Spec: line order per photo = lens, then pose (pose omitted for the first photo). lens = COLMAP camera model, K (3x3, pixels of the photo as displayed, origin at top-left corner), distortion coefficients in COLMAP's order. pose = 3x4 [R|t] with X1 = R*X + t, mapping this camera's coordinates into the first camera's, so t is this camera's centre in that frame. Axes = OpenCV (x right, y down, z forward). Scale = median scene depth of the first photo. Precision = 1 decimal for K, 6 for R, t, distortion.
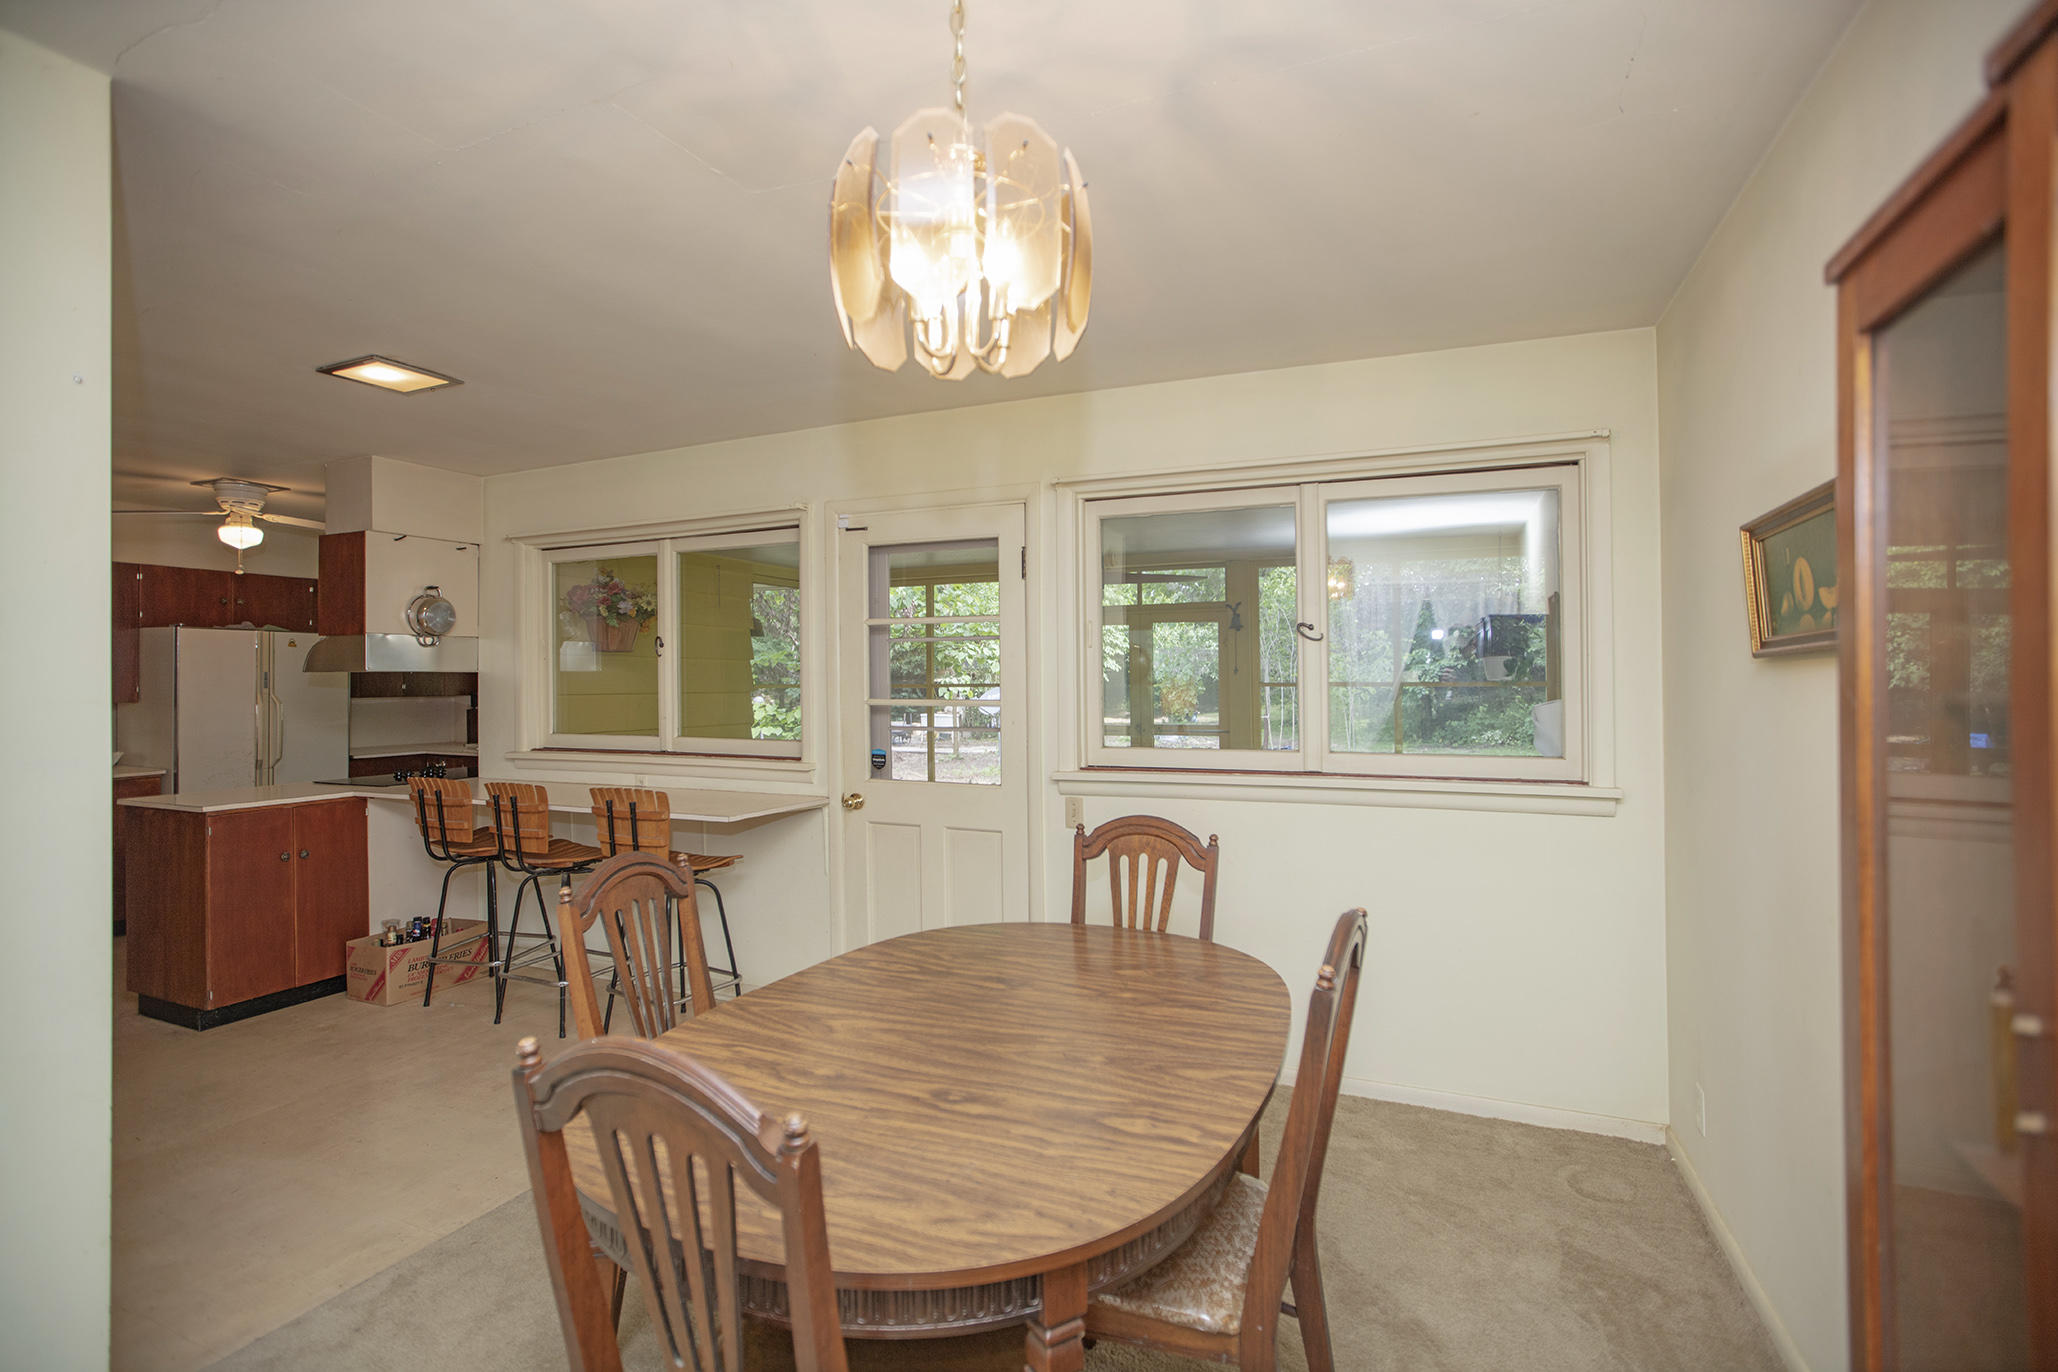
lens RADIAL K [[948.8, 0, 1014.0], [0, 948.8, 687.9], [0, 0, 1]] dist [-0.009455, 0.001098]
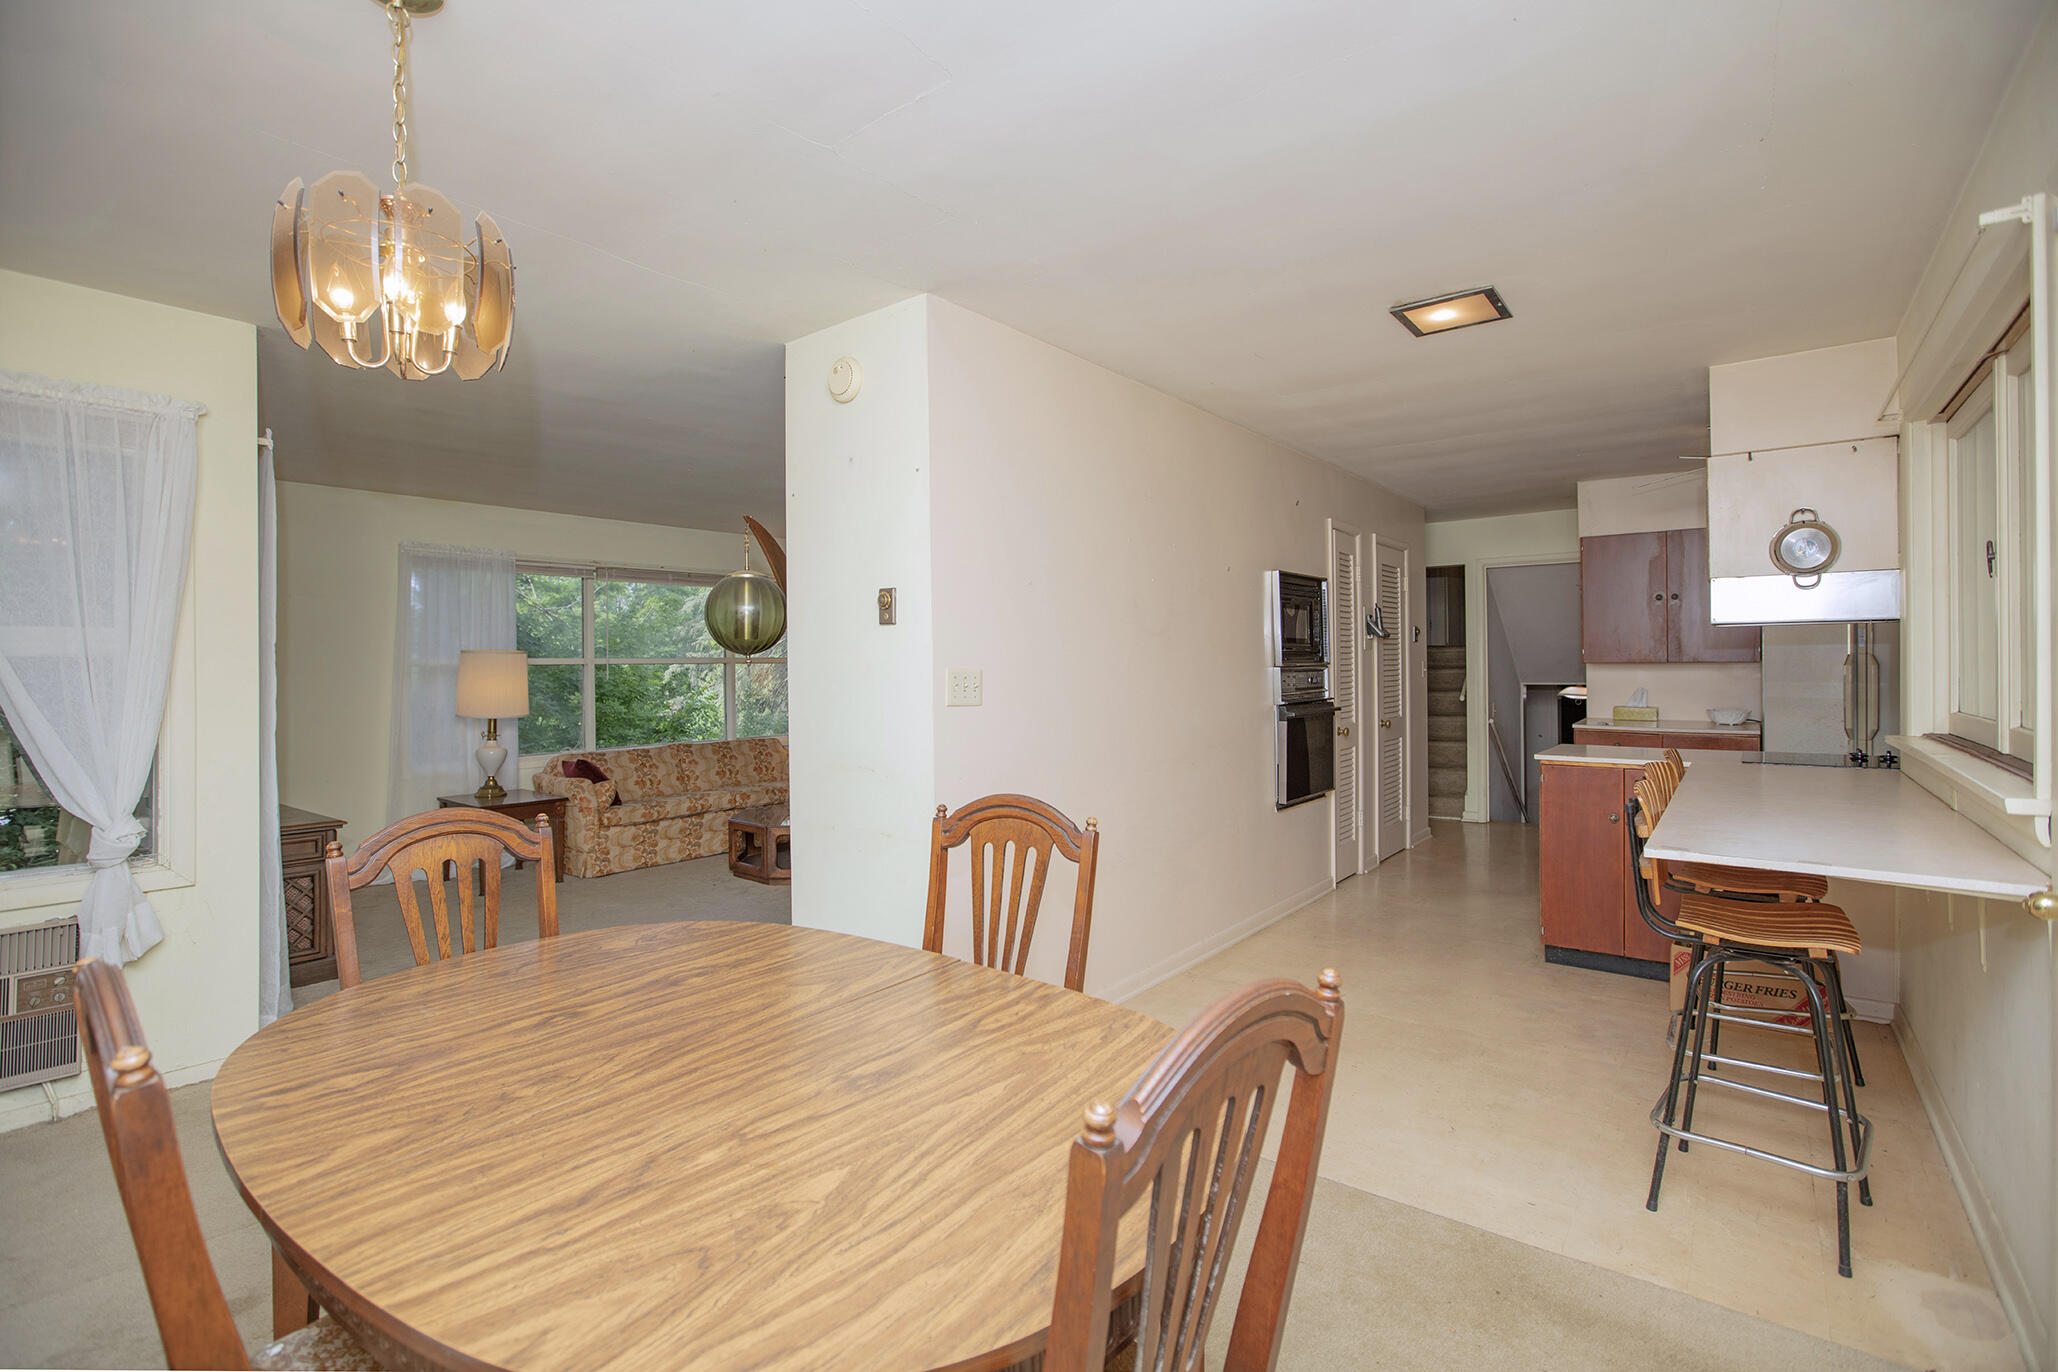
lens RADIAL K [[948.8, 0, 1009.8], [0, 948.8, 680.1], [0, 0, 1]] dist [-0.009455, 0.001098]
pose [[-0.262110, 0.005405, -0.965023, 0.734842], [0.004546, 0.999980, 0.004366, 0.062683], [0.965027, -0.003243, -0.262129, 1.620274]]
